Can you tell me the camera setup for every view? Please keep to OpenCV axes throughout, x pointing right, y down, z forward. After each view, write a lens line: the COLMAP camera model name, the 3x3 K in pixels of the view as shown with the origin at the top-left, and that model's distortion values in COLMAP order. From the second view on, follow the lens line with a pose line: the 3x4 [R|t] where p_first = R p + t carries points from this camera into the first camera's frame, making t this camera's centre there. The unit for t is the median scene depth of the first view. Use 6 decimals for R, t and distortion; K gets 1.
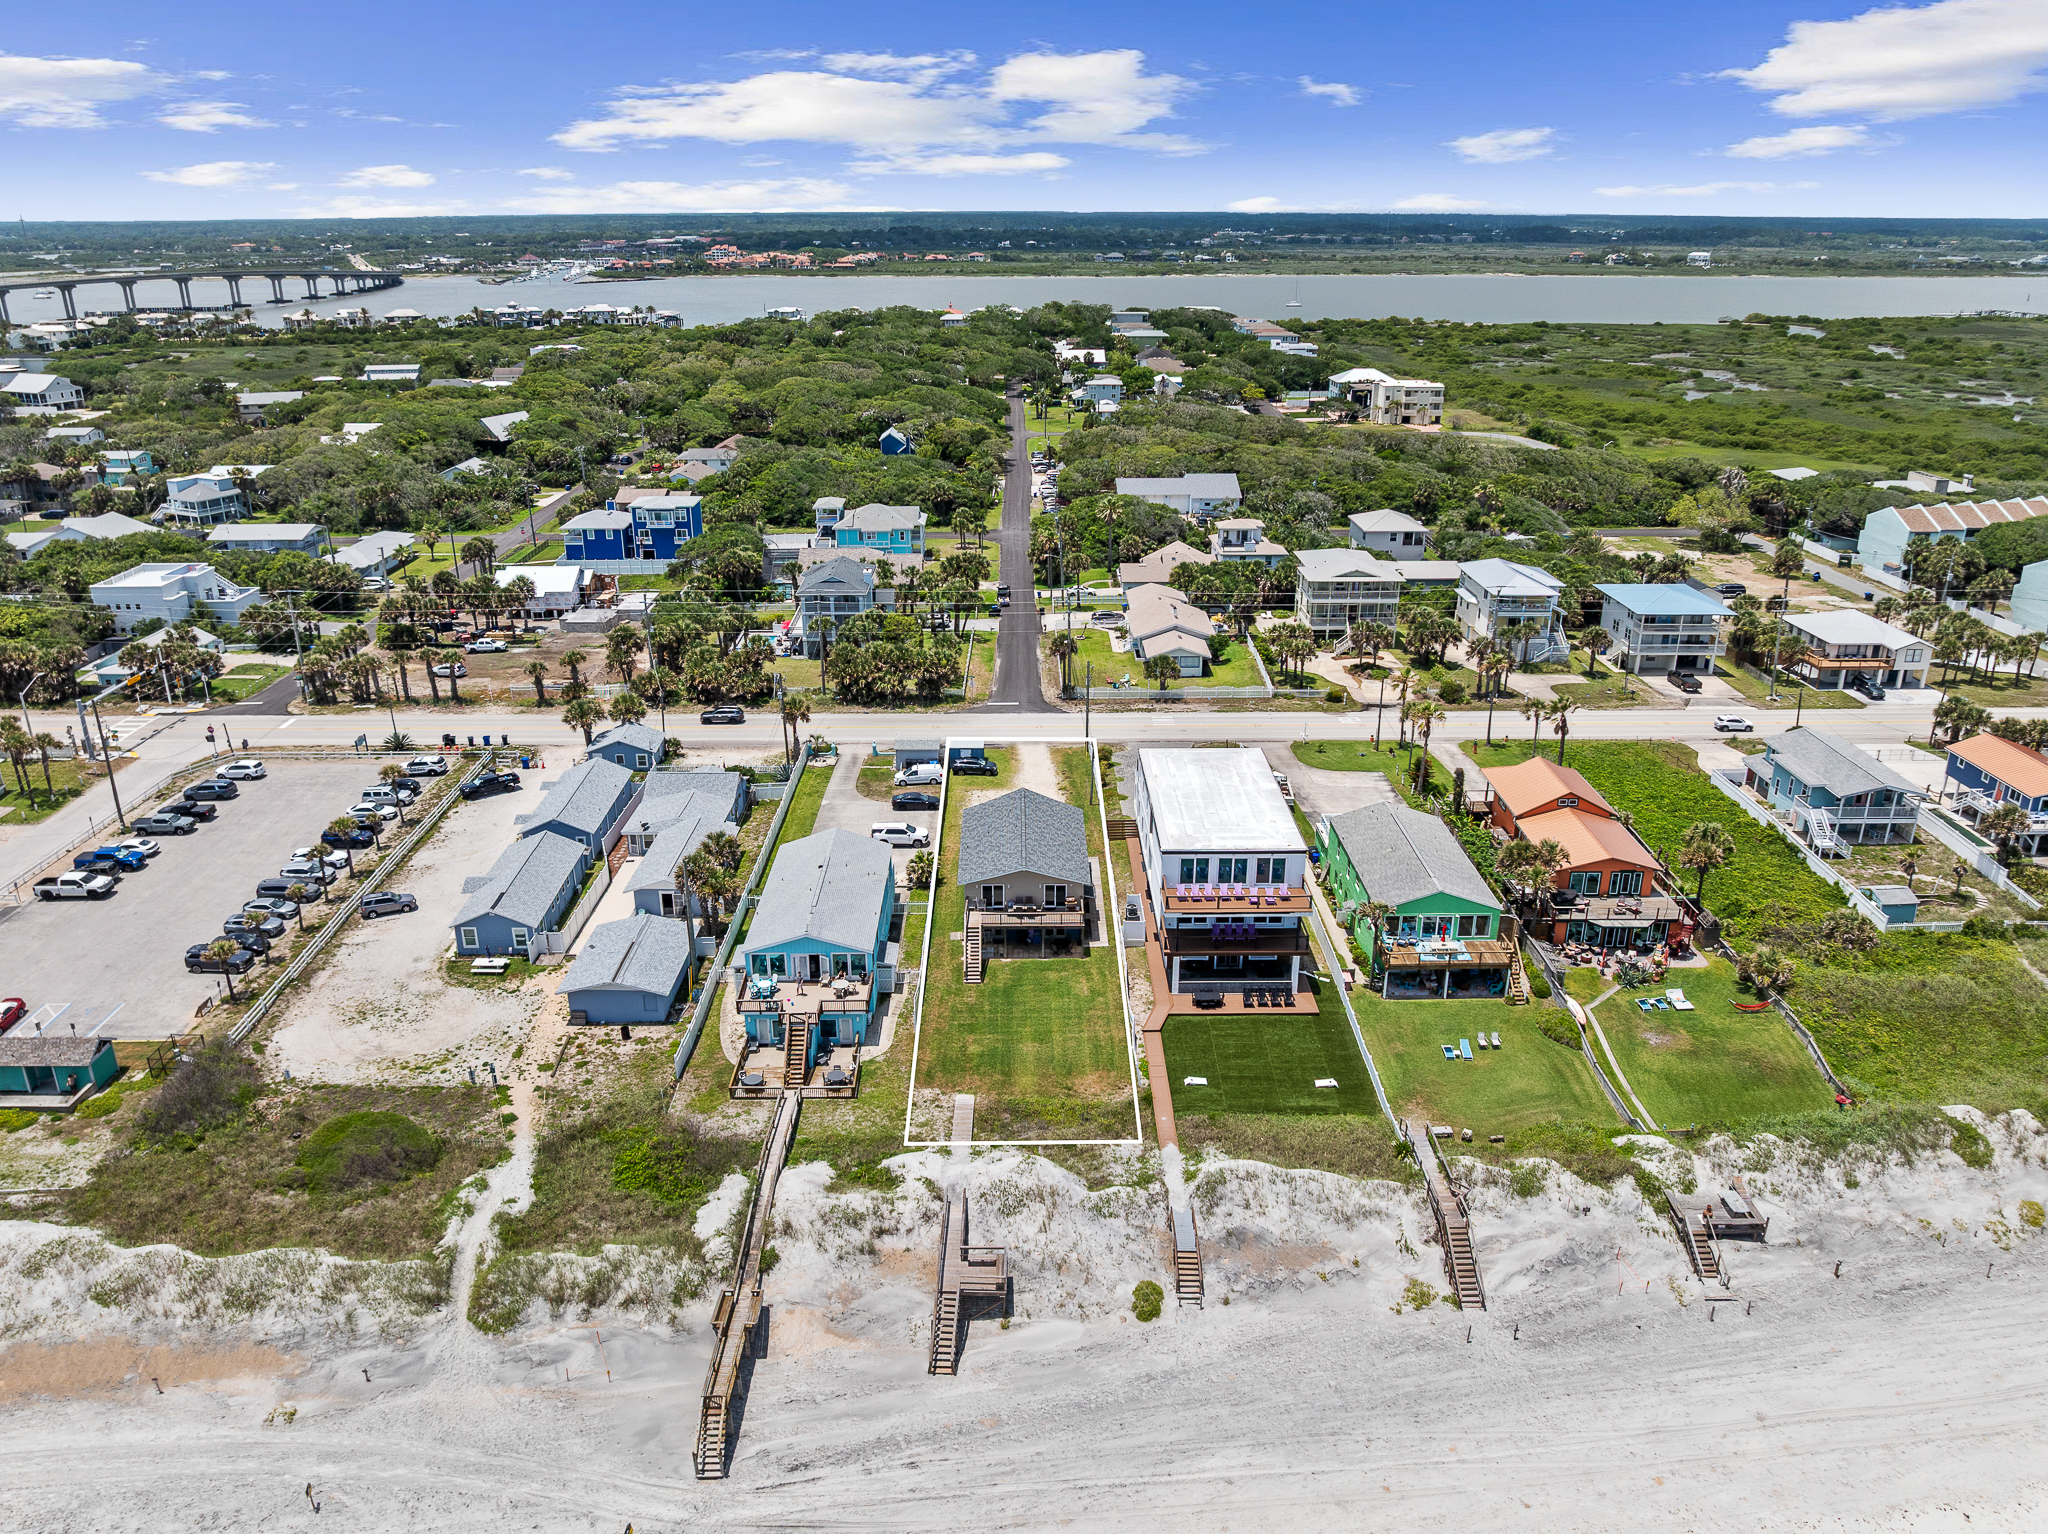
lens RADIAL K [[1454.7, 0, 1024.5], [0, 1454.7, 755.4], [0, 0, 1]] dist [-0.039787, 0.002224]
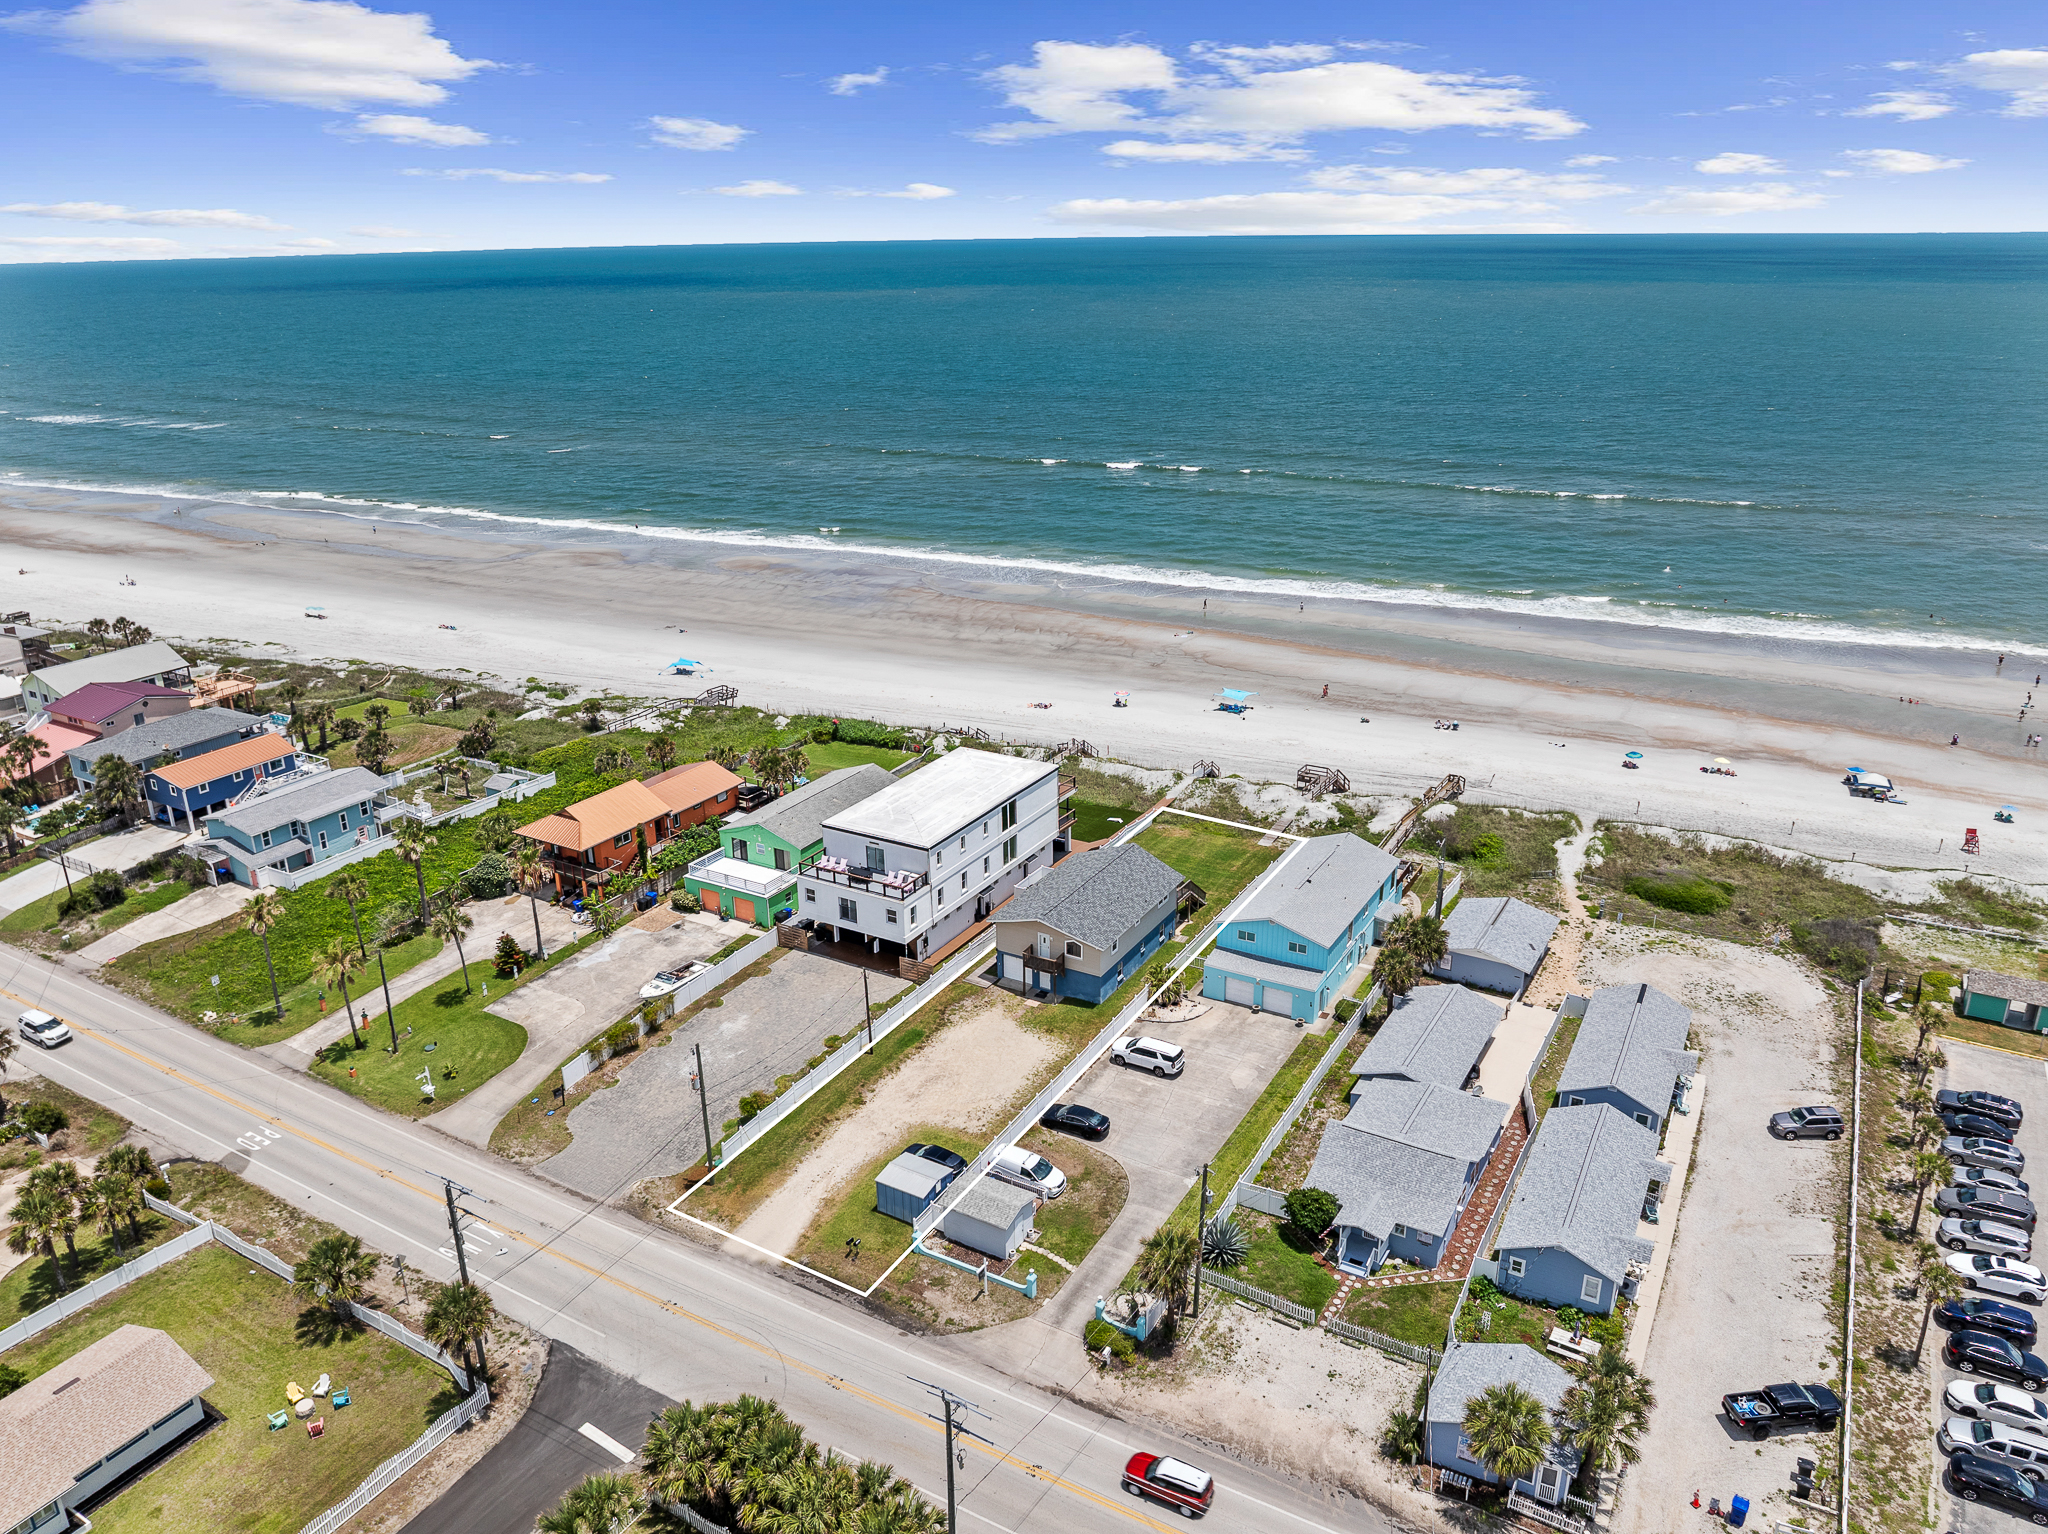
lens RADIAL K [[1454.7, 0, 1024.5], [0, 1454.7, 755.4], [0, 0, 1]] dist [-0.039787, 0.002224]
pose [[-0.859431, -0.160266, 0.485483, -0.460512], [0.195430, 0.774494, 0.601636, -0.663799], [-0.472425, 0.611943, -0.634303, 1.721288]]
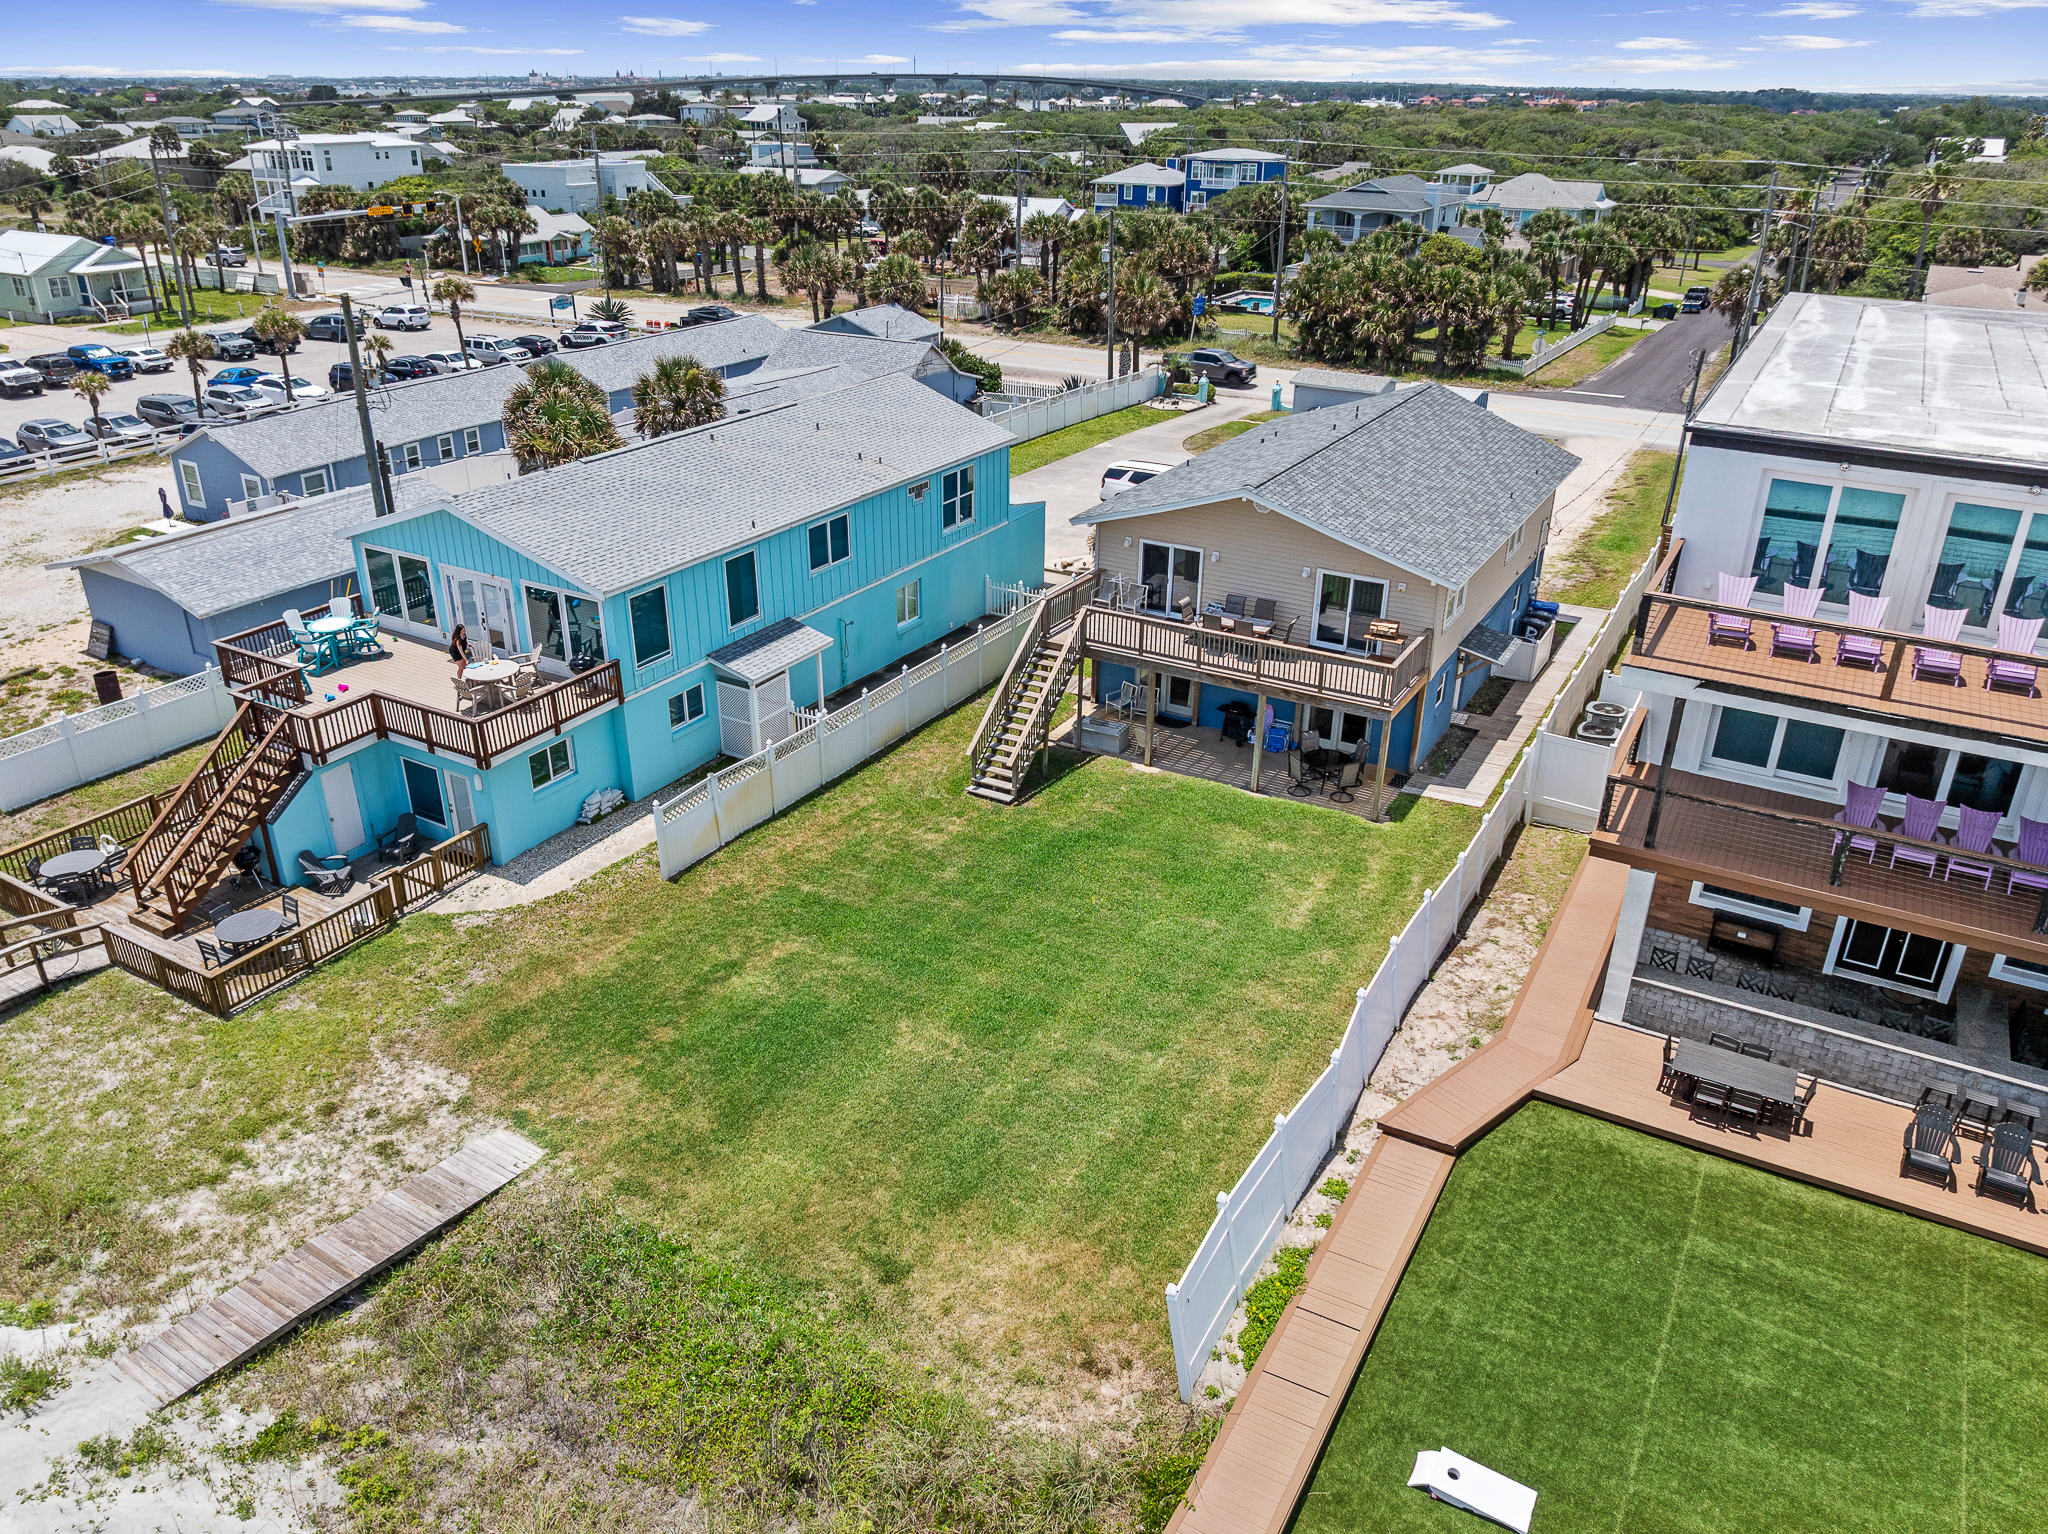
lens RADIAL K [[1454.7, 0, 1024.5], [0, 1454.7, 755.4], [0, 0, 1]] dist [-0.039787, 0.002224]
pose [[0.862237, 0.222989, -0.454779, 0.115122], [-0.189160, 0.974676, 0.119270, 0.106243], [0.469858, -0.016813, 0.882582, 0.711474]]
